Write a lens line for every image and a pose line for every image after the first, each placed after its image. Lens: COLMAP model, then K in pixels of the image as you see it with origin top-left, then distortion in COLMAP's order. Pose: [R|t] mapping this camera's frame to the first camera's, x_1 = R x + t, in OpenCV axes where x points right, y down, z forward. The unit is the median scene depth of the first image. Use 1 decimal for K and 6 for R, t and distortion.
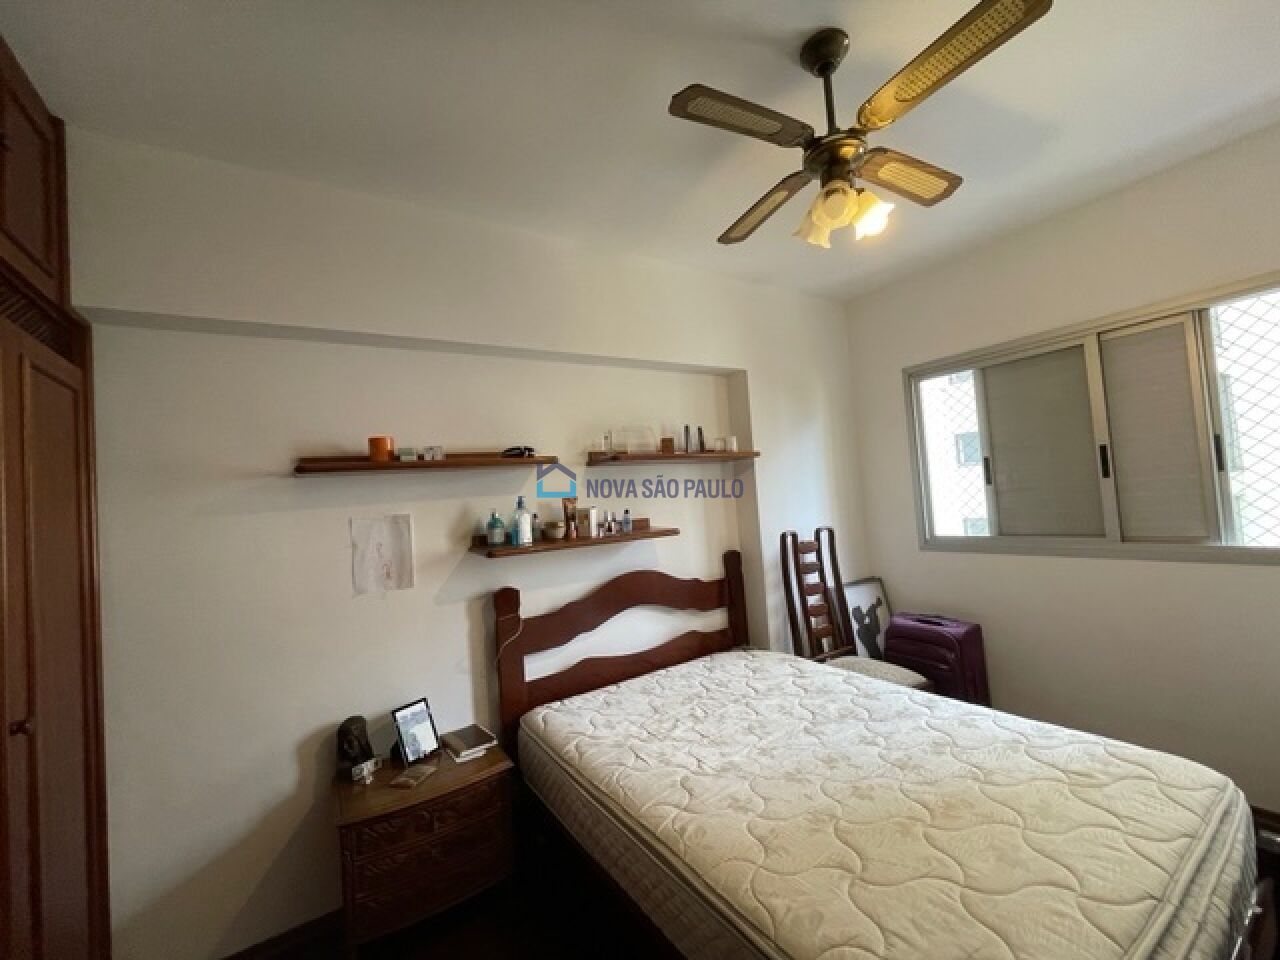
lens RADIAL K [[515.1, 0, 640.0], [0, 515.1, 480.0], [0, 0, 1]] dist [-0.000201, 0.000075]
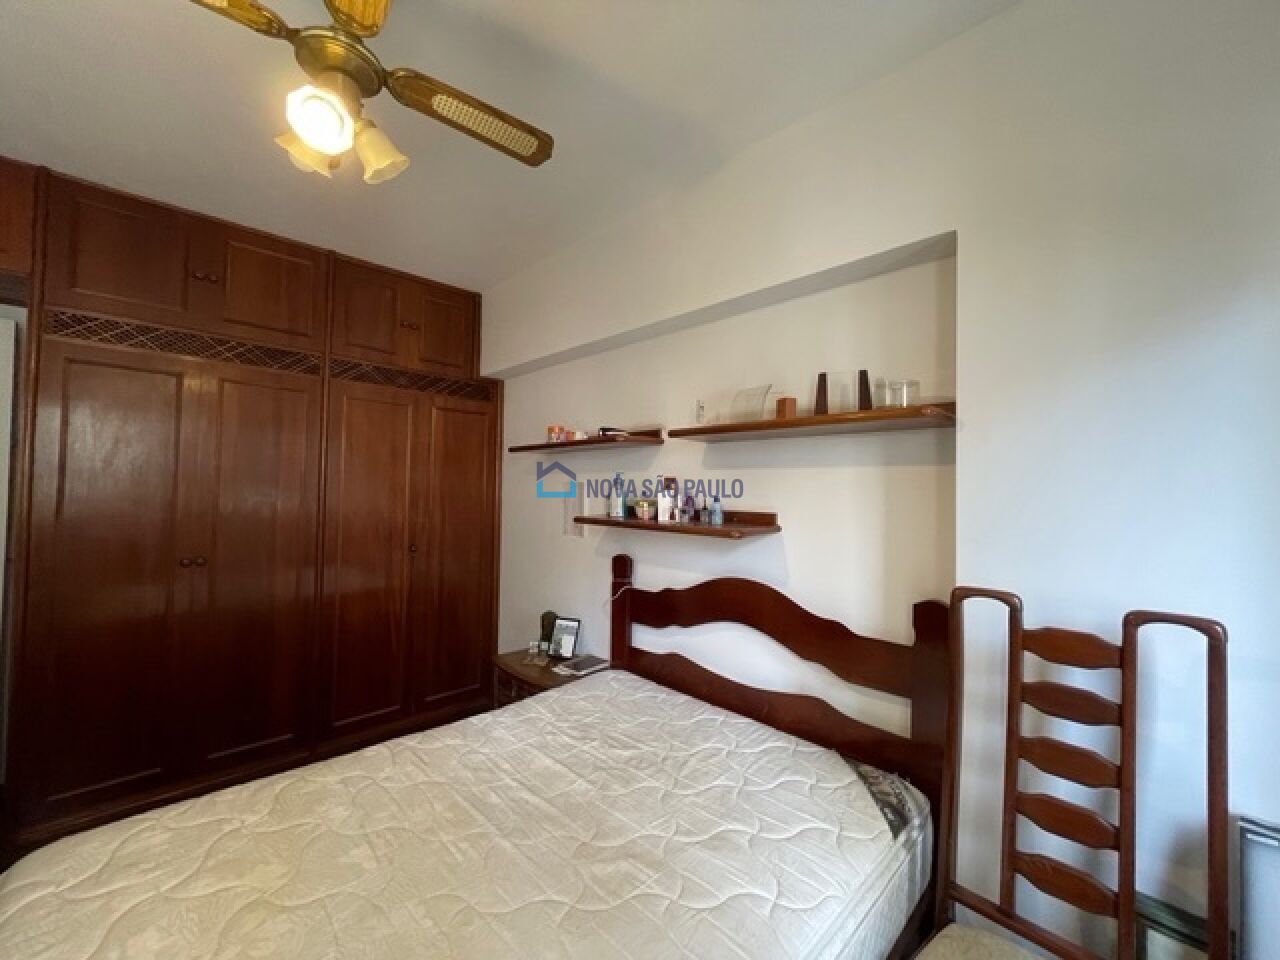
lens RADIAL K [[515.1, 0, 640.0], [0, 515.1, 480.0], [0, 0, 1]] dist [-0.000201, 0.000075]
pose [[0.201290, 0.060746, -0.977646, 0.691843], [0.000082, 0.998074, 0.062032, -0.016648], [0.979532, -0.012567, 0.200897, 0.688644]]
